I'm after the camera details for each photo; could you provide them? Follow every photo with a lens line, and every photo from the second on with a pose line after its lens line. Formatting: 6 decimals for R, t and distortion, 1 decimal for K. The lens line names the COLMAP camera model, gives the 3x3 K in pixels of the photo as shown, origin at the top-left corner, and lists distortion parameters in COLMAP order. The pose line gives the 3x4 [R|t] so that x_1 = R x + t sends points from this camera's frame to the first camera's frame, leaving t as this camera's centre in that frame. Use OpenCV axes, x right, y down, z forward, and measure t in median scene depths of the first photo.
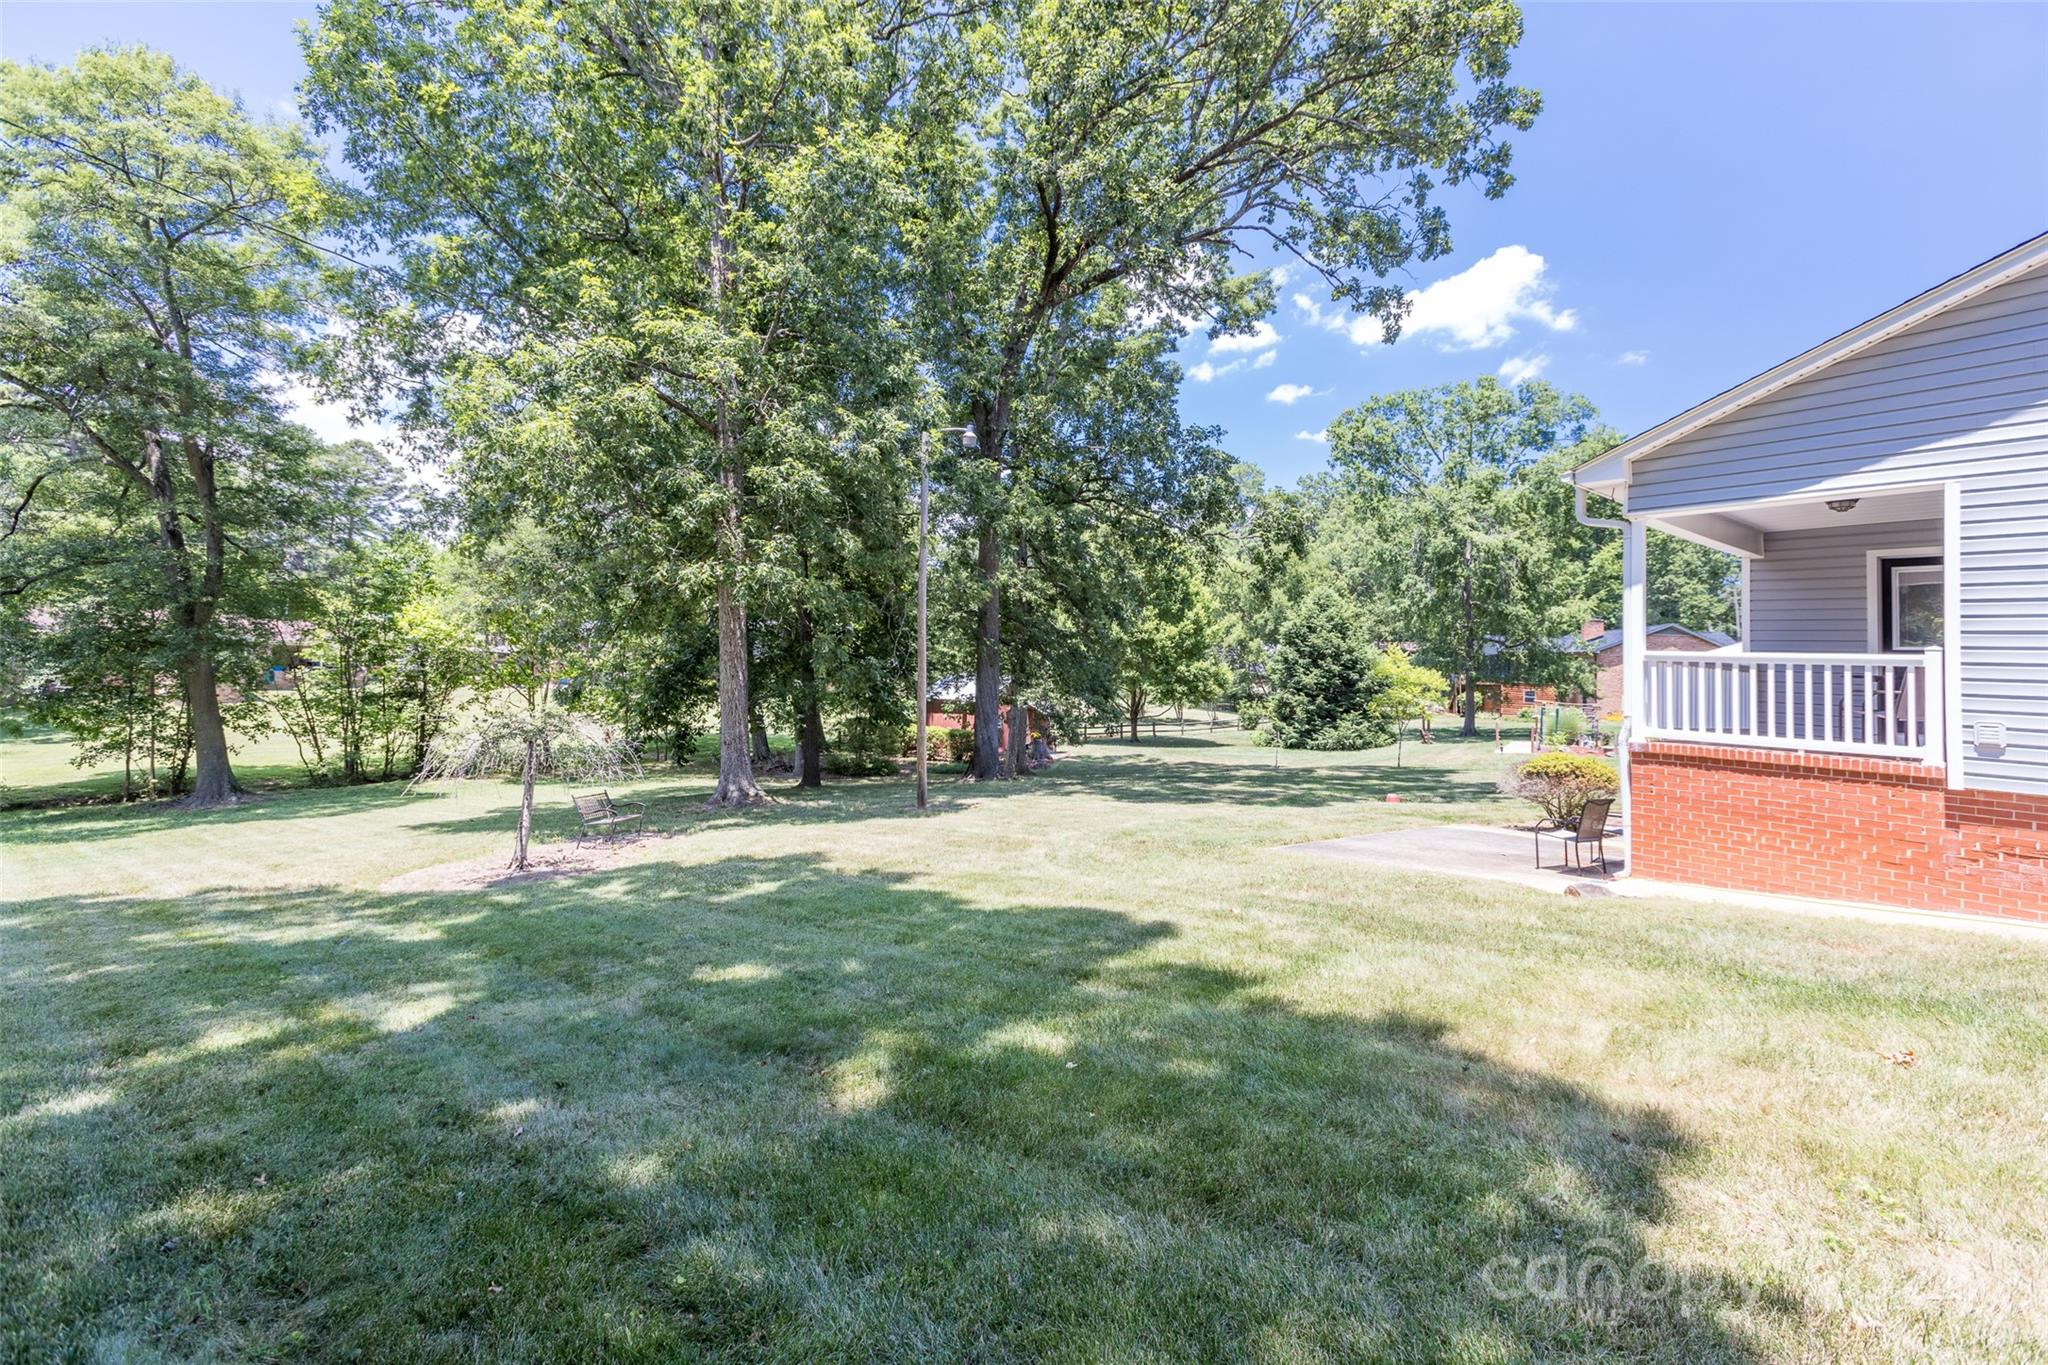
lens RADIAL K [[927.9, 0, 1024.4], [0, 927.9, 689.0], [0, 0, 1]] dist [-0.010053, 0.002780]
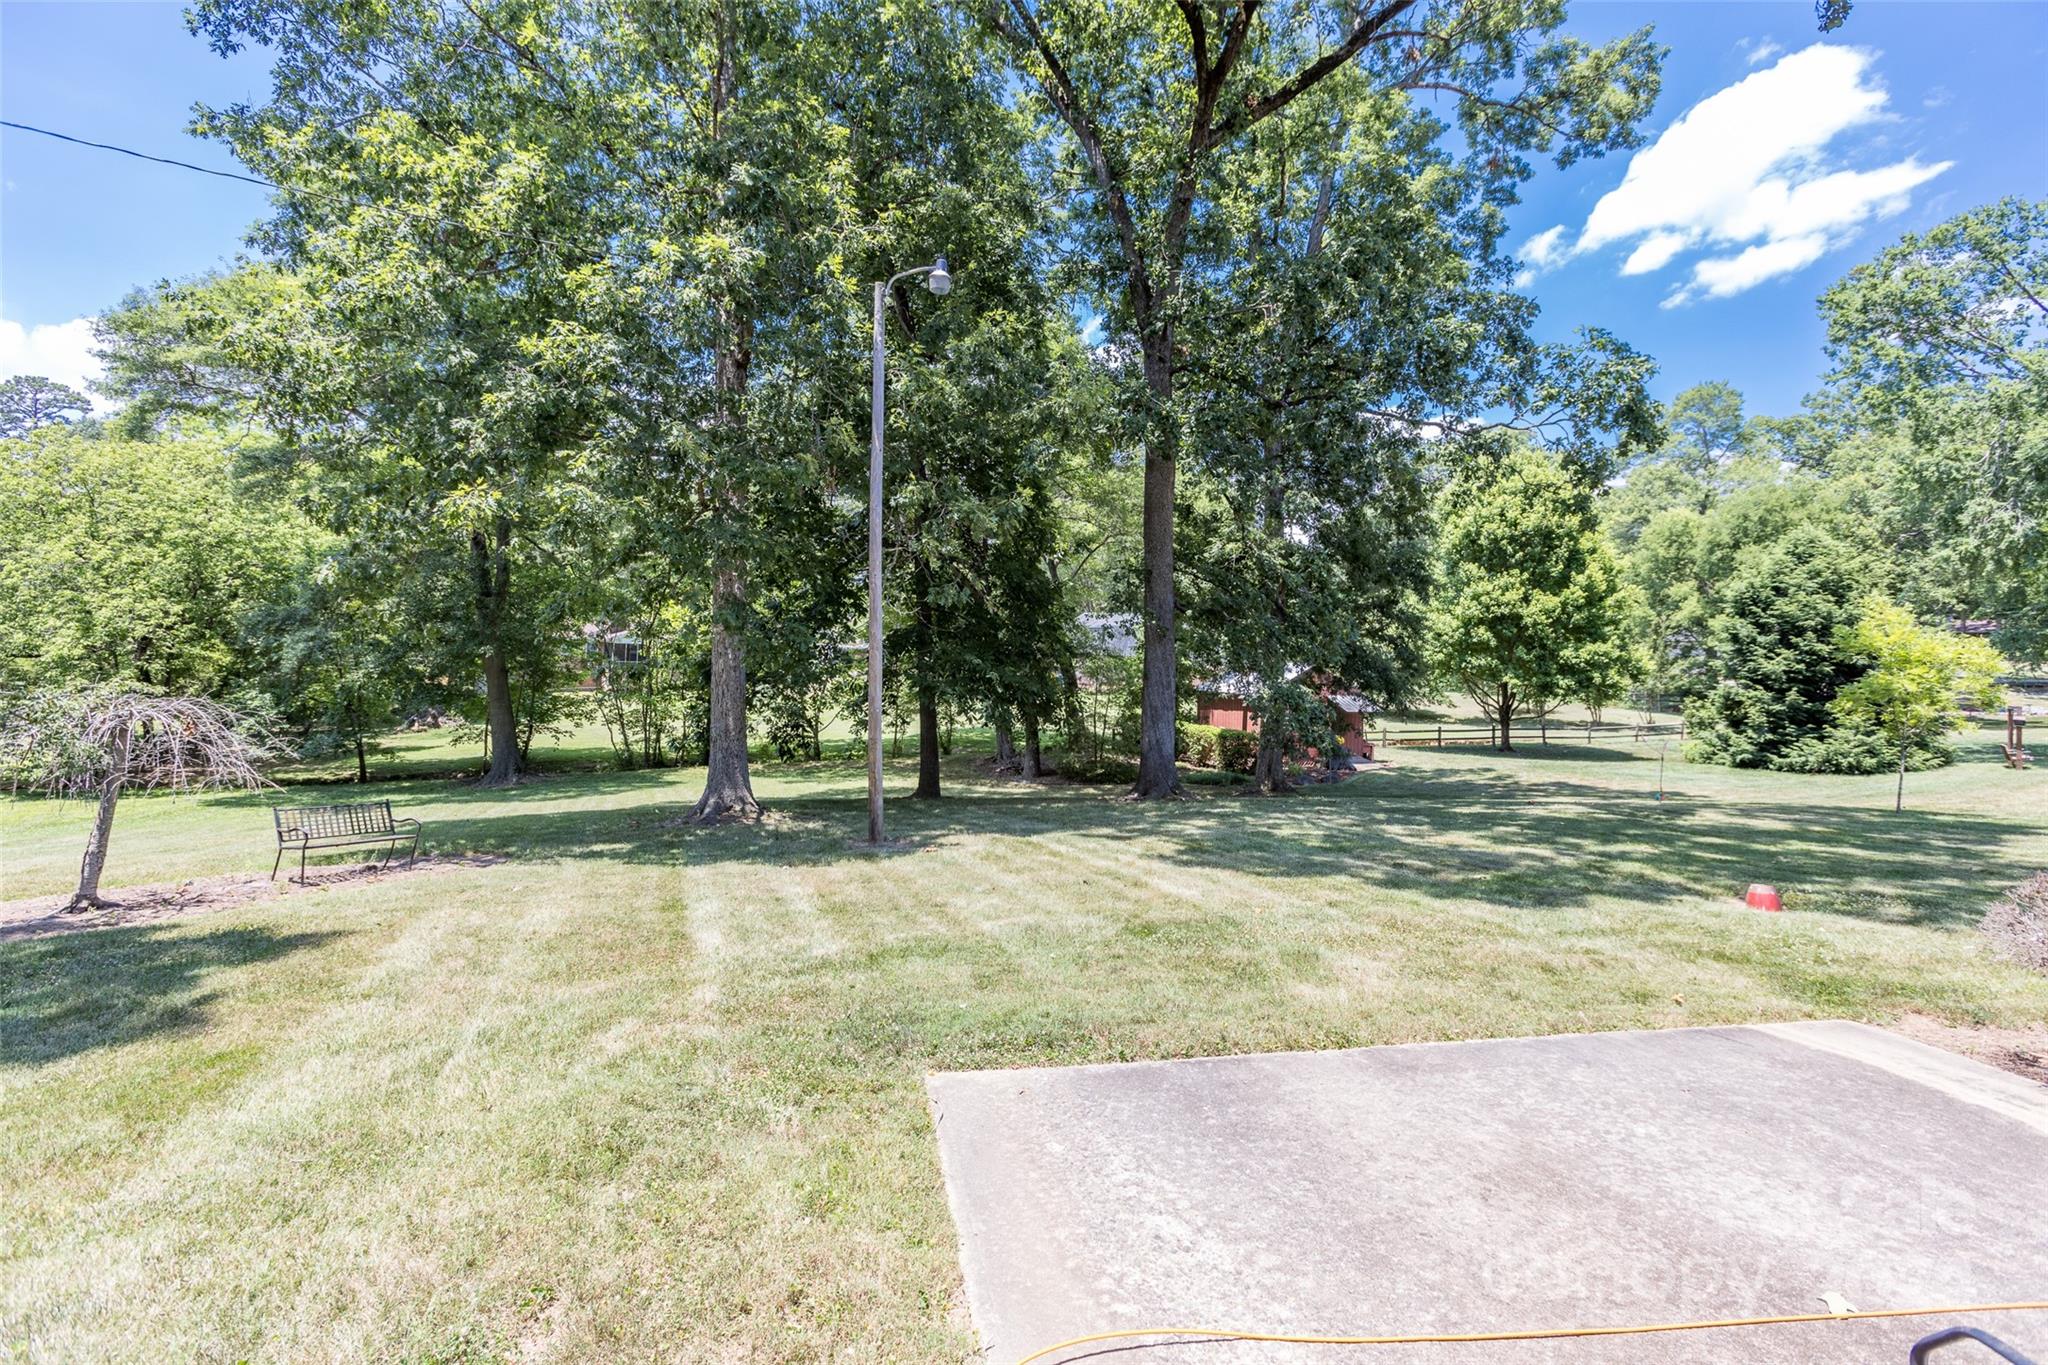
lens RADIAL K [[927.9, 0, 1027.3], [0, 927.9, 679.3], [0, 0, 1]] dist [-0.010053, 0.002780]
pose [[0.904336, -0.002642, -0.426813, 0.099325], [-0.000751, 0.999969, -0.007781, 0.004968], [0.426820, 0.007358, 0.904307, 0.159654]]
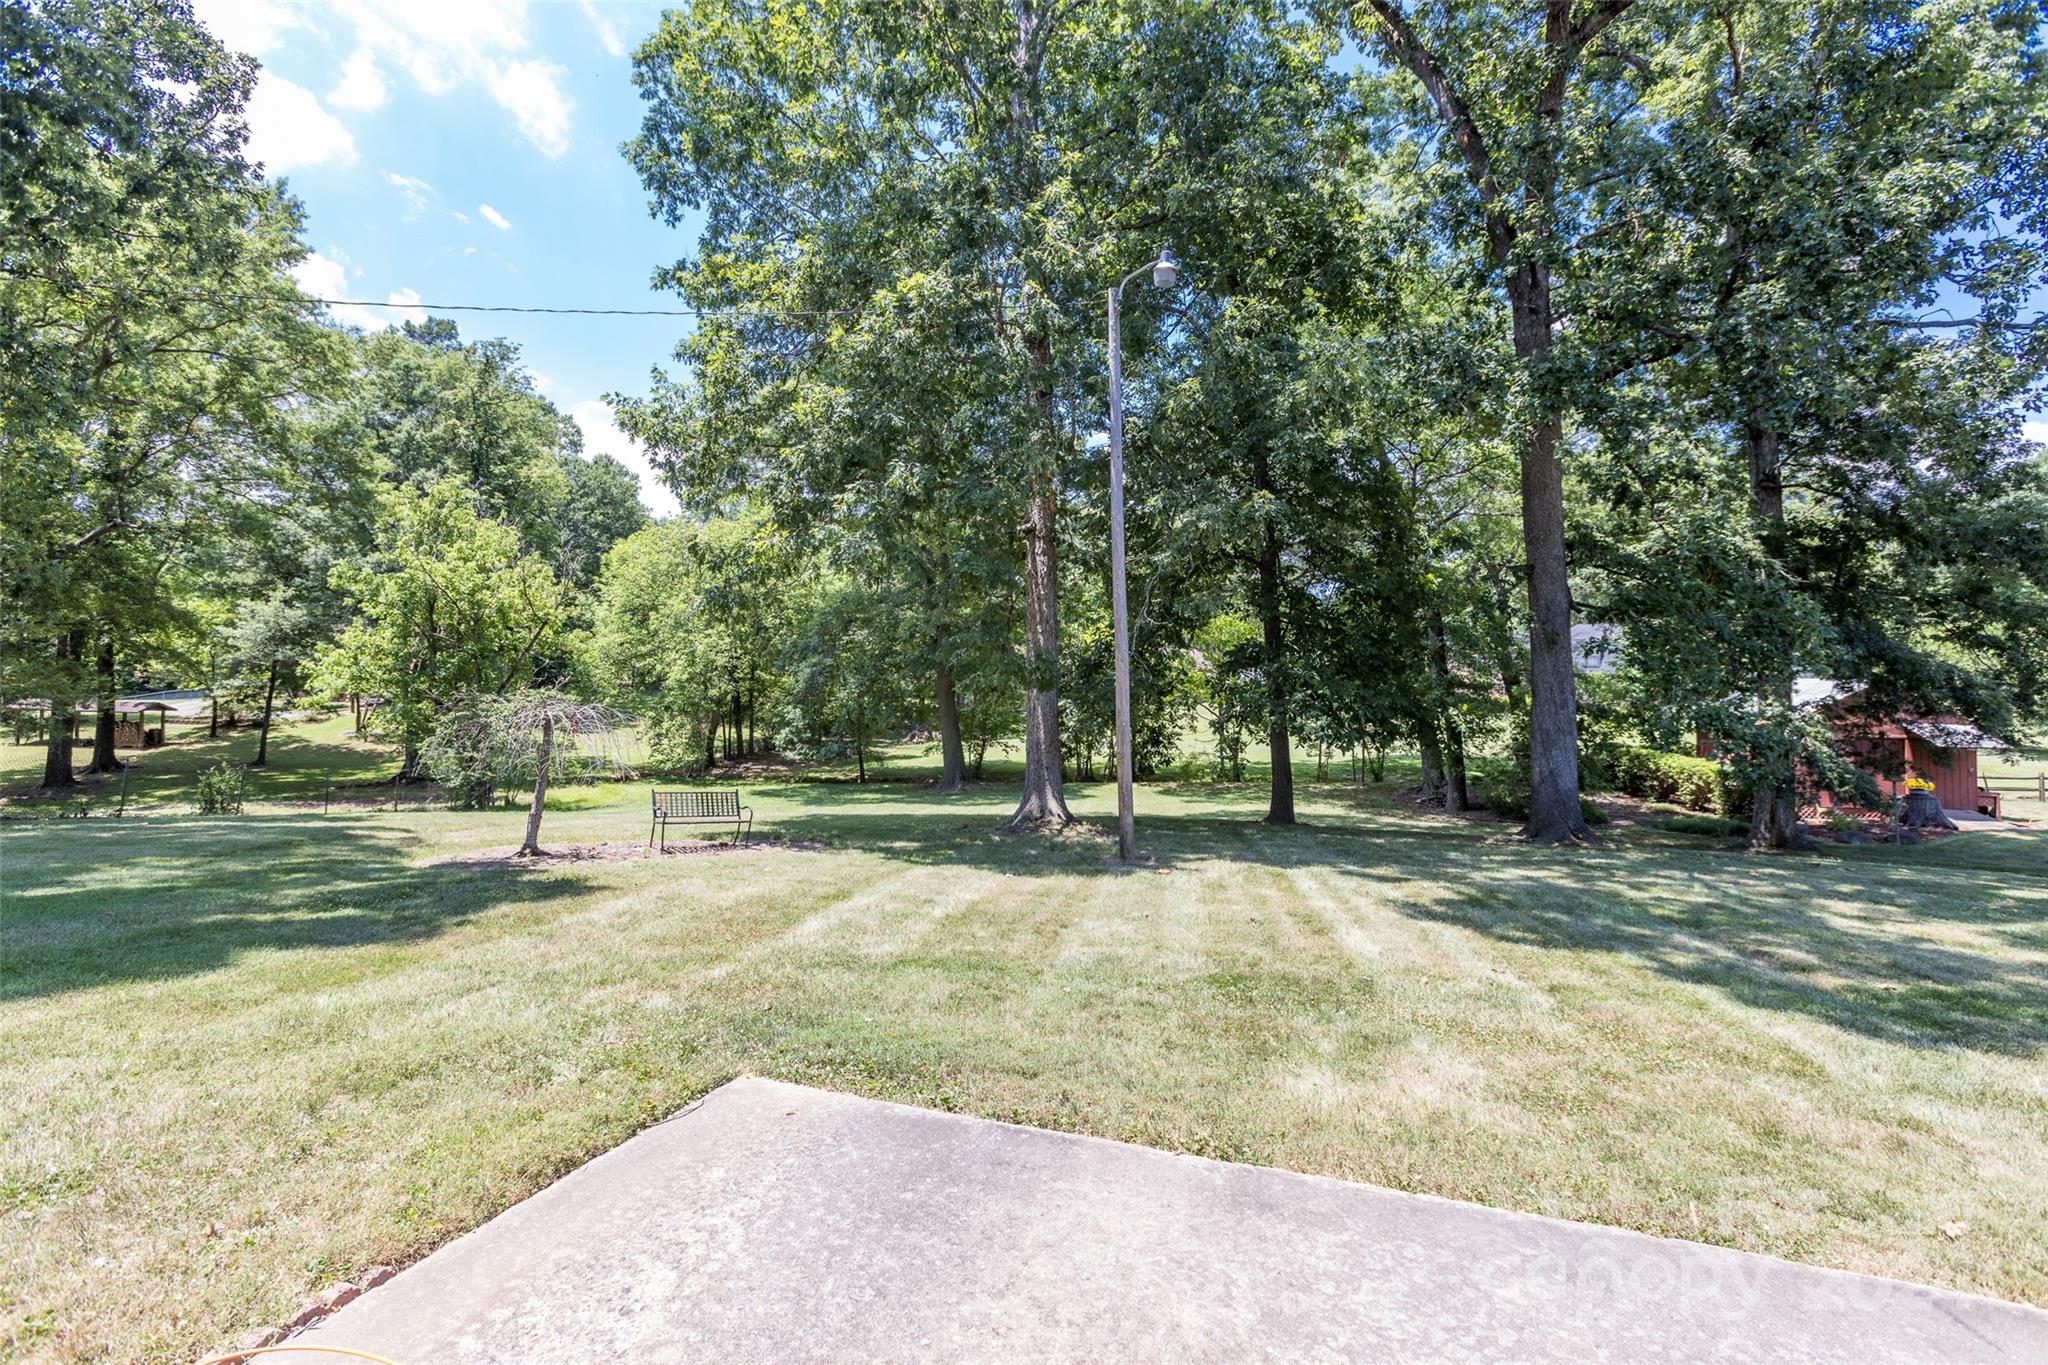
lens RADIAL K [[927.9, 0, 1025.3], [0, 927.9, 668.7], [0, 0, 1]] dist [-0.010053, 0.002780]
pose [[0.583937, -0.028909, -0.811284, 0.137345], [-0.008771, 0.999083, -0.041914, 0.007230], [0.811752, 0.031591, 0.583148, 0.203357]]
